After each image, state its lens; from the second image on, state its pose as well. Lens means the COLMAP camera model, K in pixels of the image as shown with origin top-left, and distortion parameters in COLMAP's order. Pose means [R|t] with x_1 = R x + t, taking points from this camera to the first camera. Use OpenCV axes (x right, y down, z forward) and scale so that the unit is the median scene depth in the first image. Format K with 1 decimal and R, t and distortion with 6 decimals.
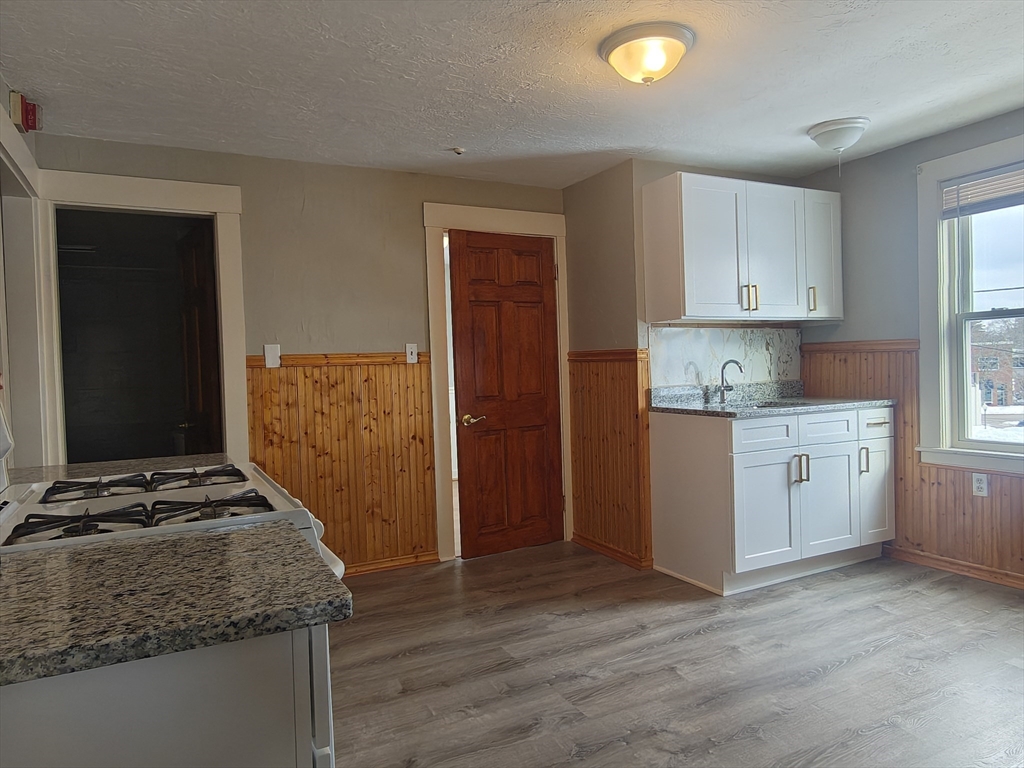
lens RADIAL K [[681.2, 0, 512.0], [0, 681.2, 384.0], [0, 0, 1]] dist [0.002652, 0.001114]
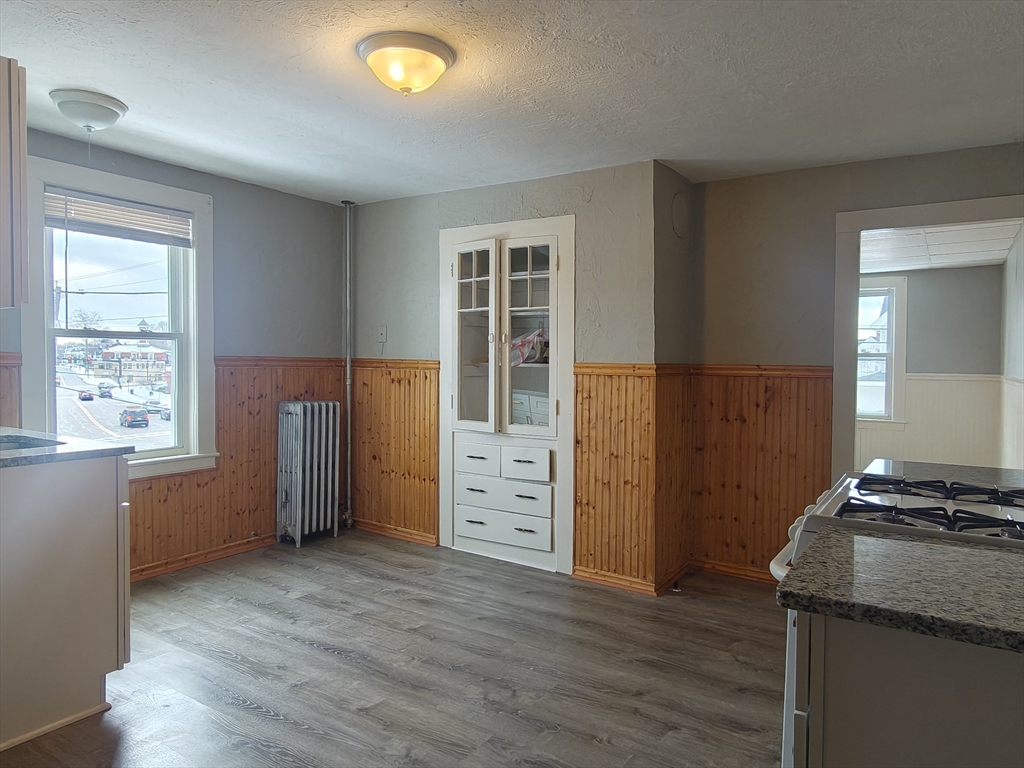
lens RADIAL K [[681.2, 0, 512.0], [0, 681.2, 384.0], [0, 0, 1]] dist [0.002652, 0.001114]
pose [[-0.493524, -0.007683, 0.869698, -0.682699], [0.028773, 0.999269, 0.025155, -0.044558], [-0.869256, 0.037438, -0.492943, 1.286213]]
